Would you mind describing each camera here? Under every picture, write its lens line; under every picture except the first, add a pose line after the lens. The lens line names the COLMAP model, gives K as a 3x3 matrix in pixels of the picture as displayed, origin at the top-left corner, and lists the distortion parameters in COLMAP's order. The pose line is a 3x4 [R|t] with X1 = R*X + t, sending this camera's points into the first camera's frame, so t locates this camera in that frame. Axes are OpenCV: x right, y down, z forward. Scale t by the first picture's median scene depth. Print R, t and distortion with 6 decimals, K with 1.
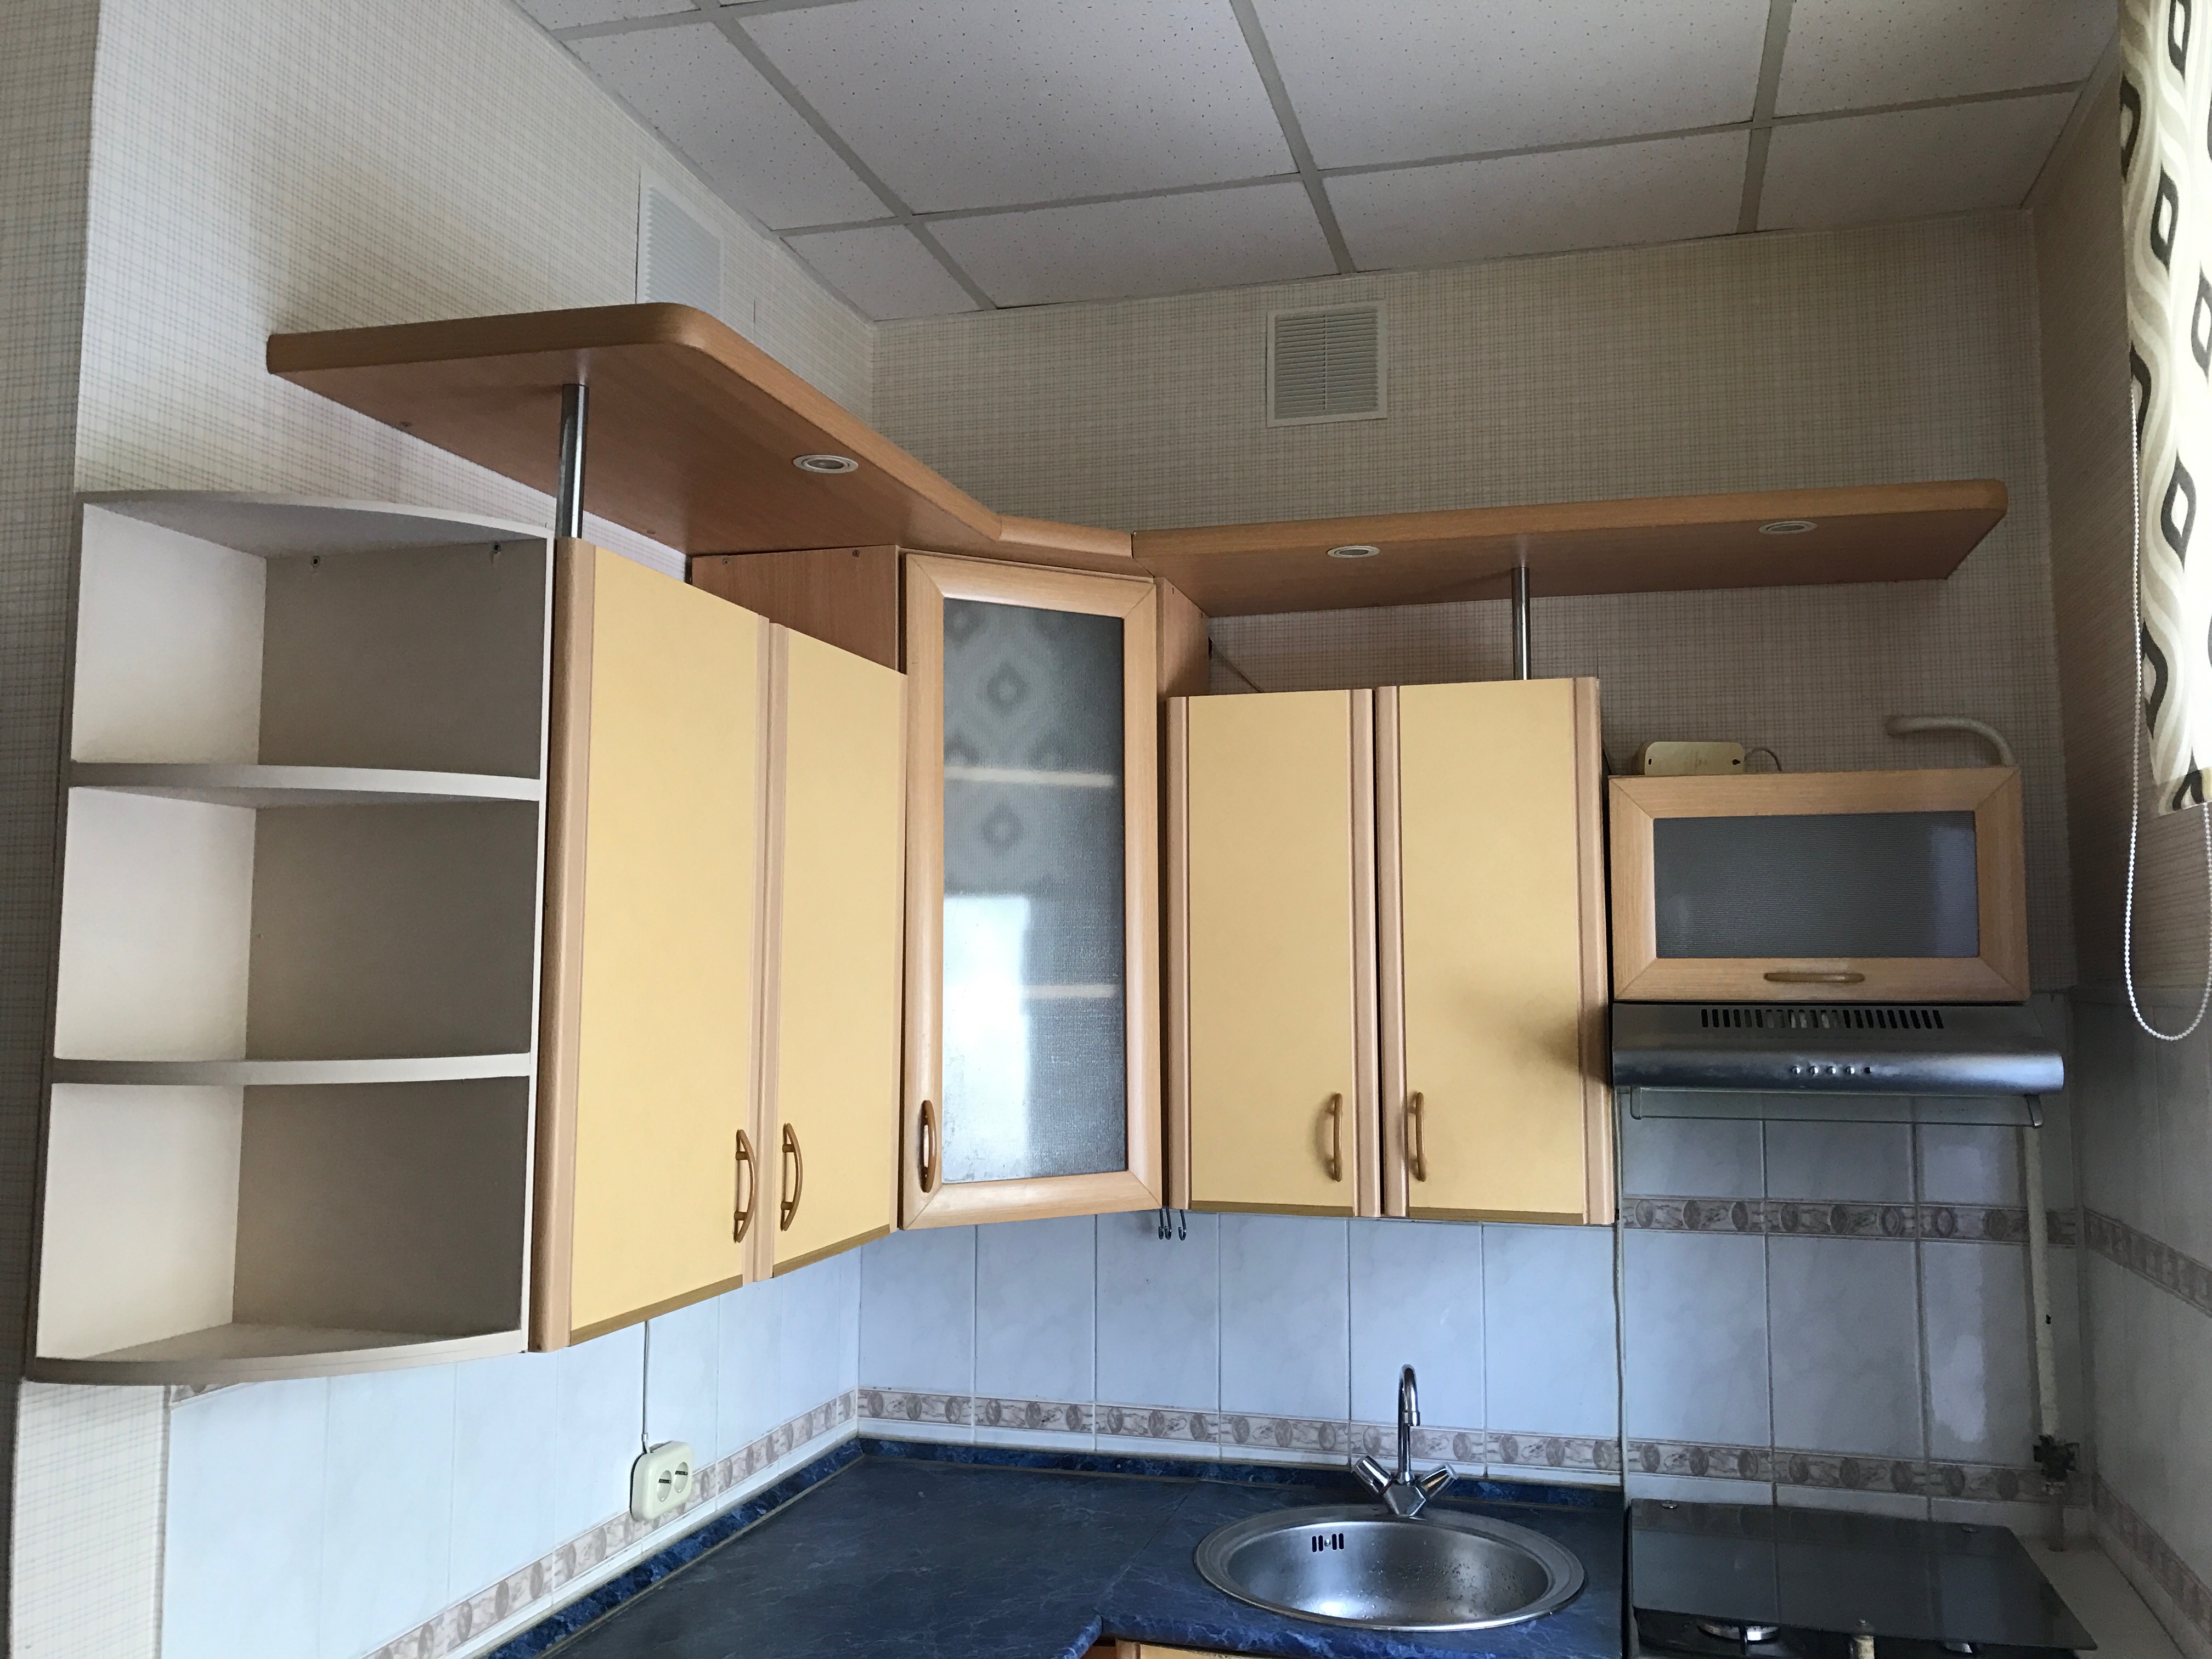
lens RADIAL K [[1848.5, 0, 1118.7], [0, 1848.5, 816.7], [0, 0, 1]] dist [0.007203, 0.016188]
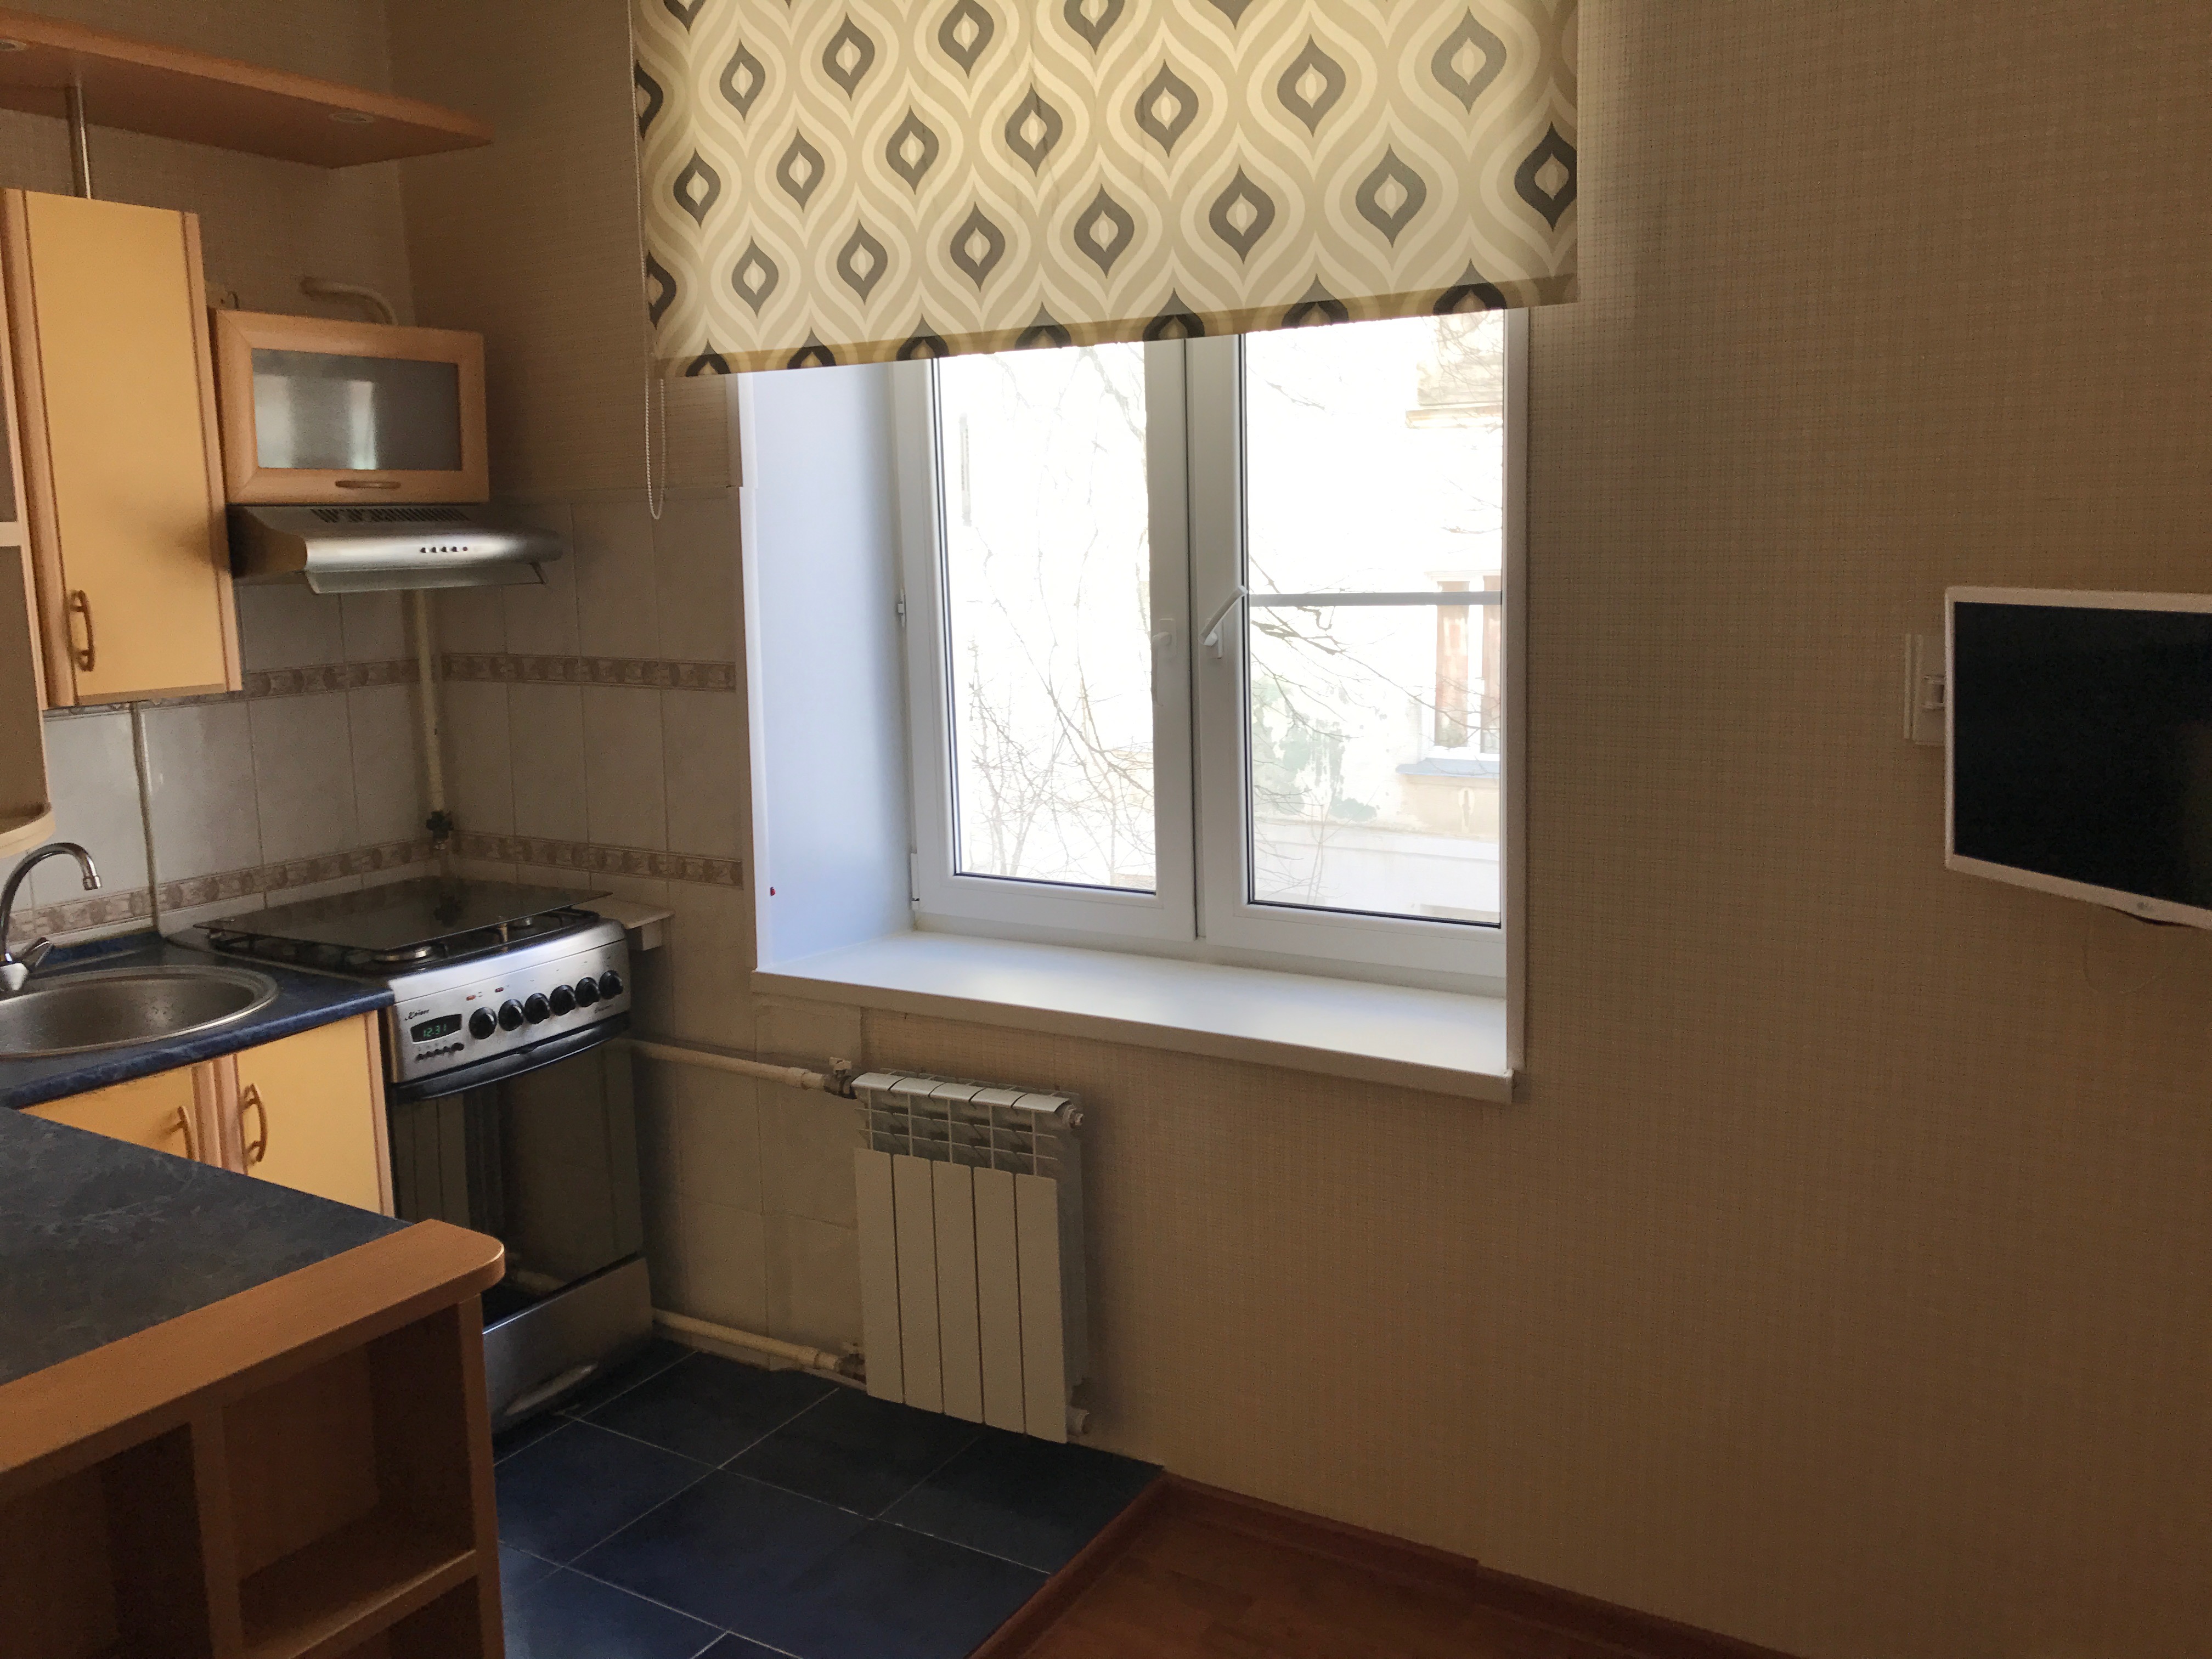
lens RADIAL K [[1848.5, 0, 1092.6], [0, 1848.5, 824.7], [0, 0, 1]] dist [0.007203, 0.016188]
pose [[0.264435, -0.158179, 0.951343, -0.727884], [-0.067658, 0.980984, 0.181914, 0.046902], [-0.962027, -0.112471, 0.248704, 0.150214]]
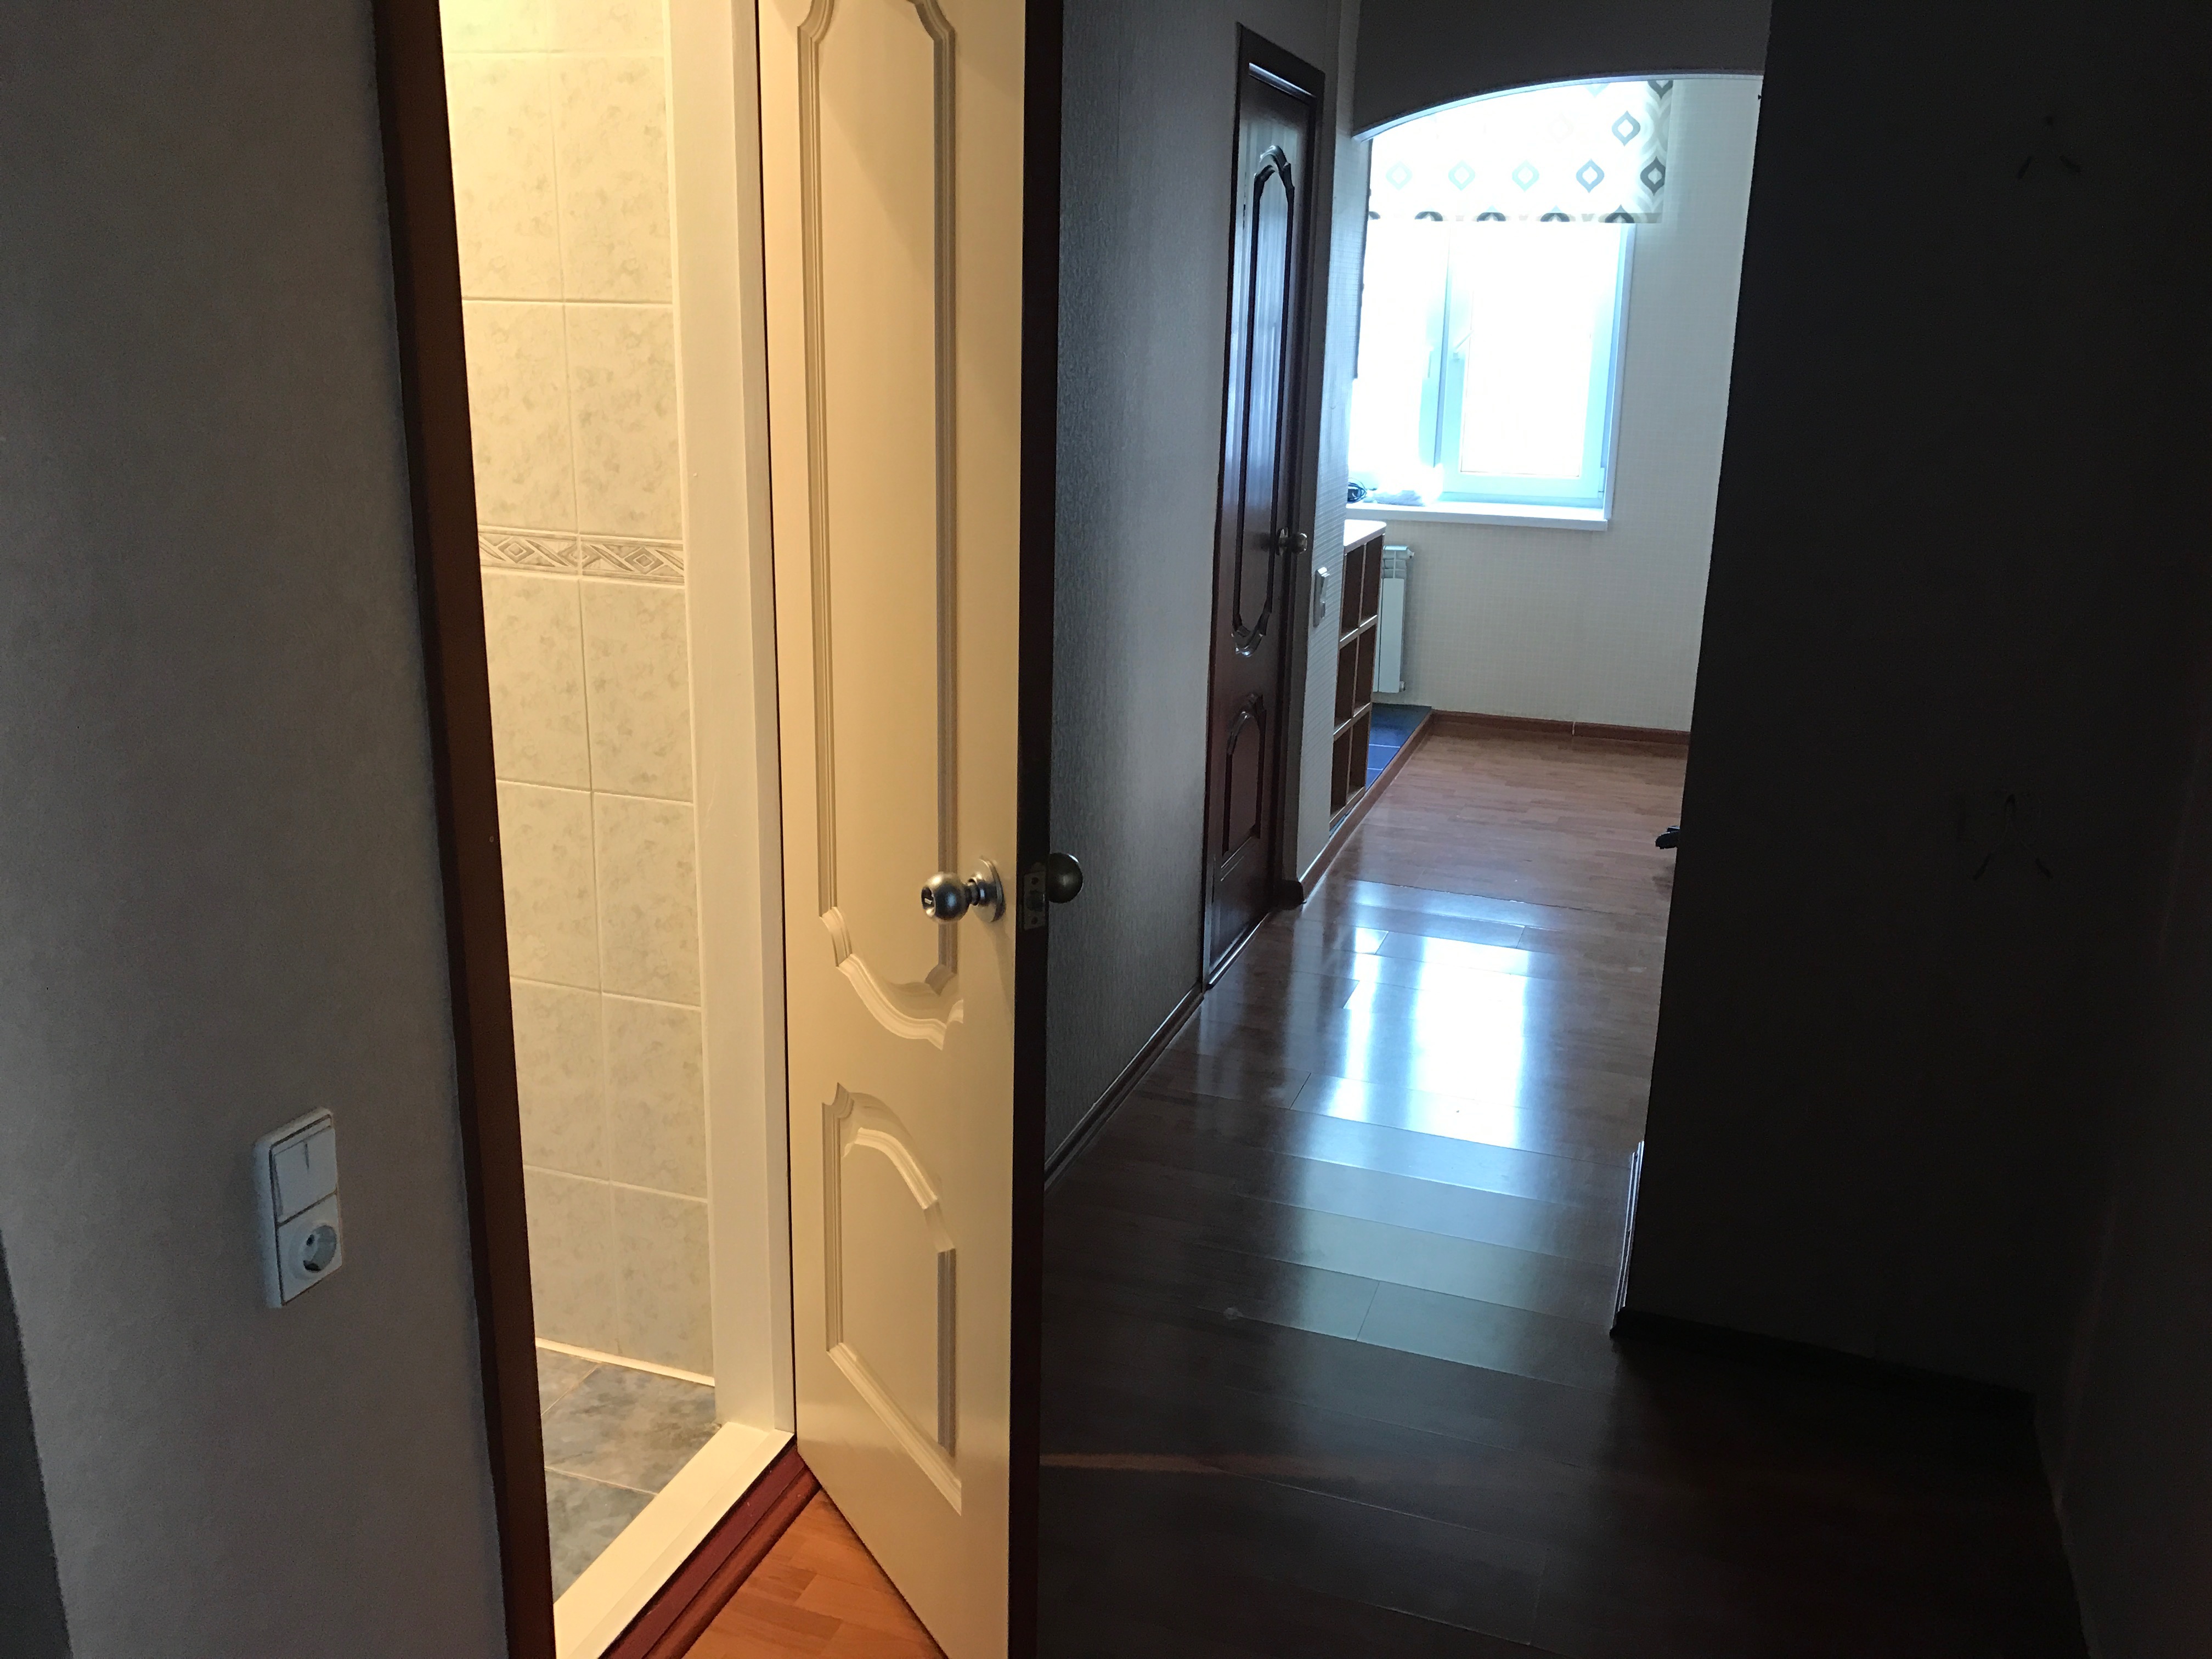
lens RADIAL K [[1848.5, 0, 1108.9], [0, 1848.5, 829.5], [0, 0, 1]] dist [0.007203, 0.016188]
pose [[0.055856, -0.271915, 0.960699, -2.466099], [-0.115090, 0.954034, 0.276720, 0.120724], [-0.991783, -0.126024, 0.021994, 0.771084]]
